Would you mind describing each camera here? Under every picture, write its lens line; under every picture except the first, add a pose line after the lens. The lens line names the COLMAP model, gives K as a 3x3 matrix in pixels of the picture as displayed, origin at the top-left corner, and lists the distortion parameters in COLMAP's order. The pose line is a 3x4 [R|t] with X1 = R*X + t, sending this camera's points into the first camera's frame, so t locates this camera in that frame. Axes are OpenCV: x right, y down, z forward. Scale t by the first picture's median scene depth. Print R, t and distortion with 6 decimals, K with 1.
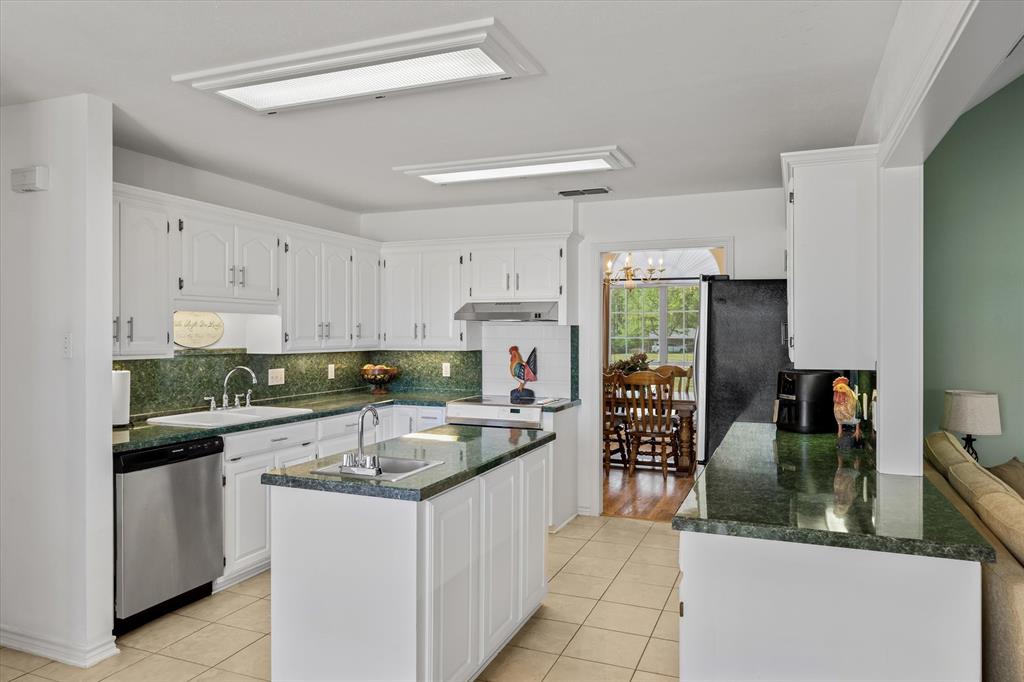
lens RADIAL K [[693.2, 0, 515.4], [0, 693.2, 336.1], [0, 0, 1]] dist [0.008945, 0.001234]
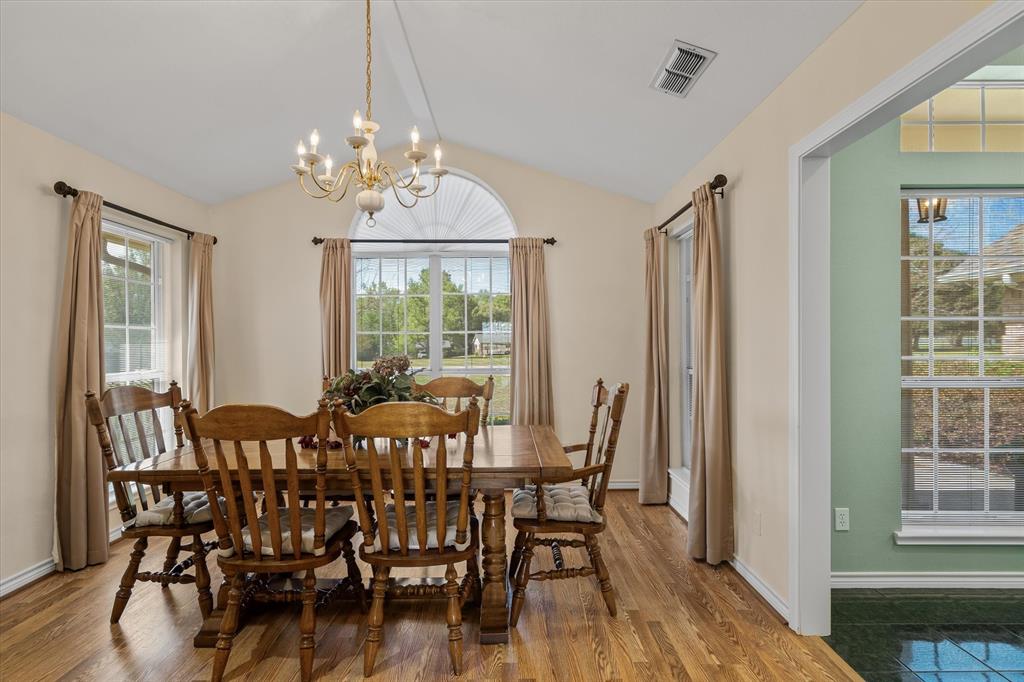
lens RADIAL K [[467.2, 0, 515.4], [0, 467.2, 344.1], [0, 0, 1]] dist [-0.001602, 0.000003]
pose [[0.920782, -0.006474, 0.390024, 0.182439], [0.008531, 0.999957, -0.003543, 0.026638], [-0.389985, 0.006590, 0.920798, 0.939444]]
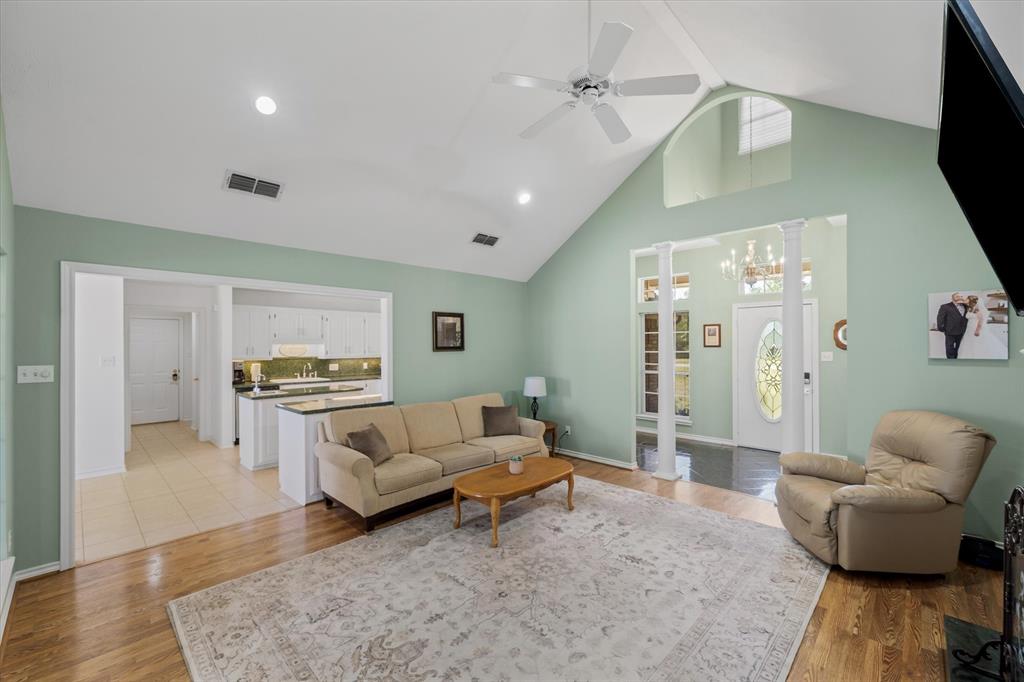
lens RADIAL K [[423.0, 0, 513.7], [0, 423.0, 346.5], [0, 0, 1]] dist [0.016573, 0.000033]
pose [[0.925820, -0.005270, -0.377928, 0.863452], [0.003722, 0.999981, -0.004826, -0.009918], [0.377946, 0.003061, 0.925823, -0.236407]]
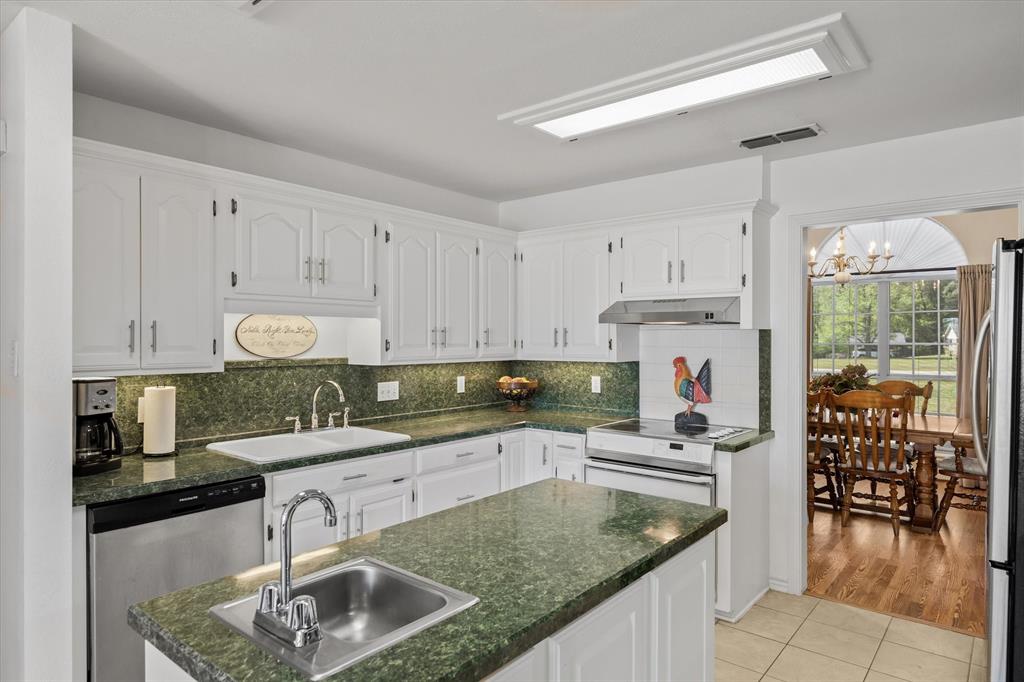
lens RADIAL K [[614.2, 0, 513.3], [0, 614.2, 339.9], [0, 0, 1]] dist [0.001158, -0.002239]
pose [[0.952667, 0.000260, -0.304014, 0.030257], [-0.000709, 0.999999, -0.001365, -0.003264], [0.304014, 0.001515, 0.952666, 0.308662]]
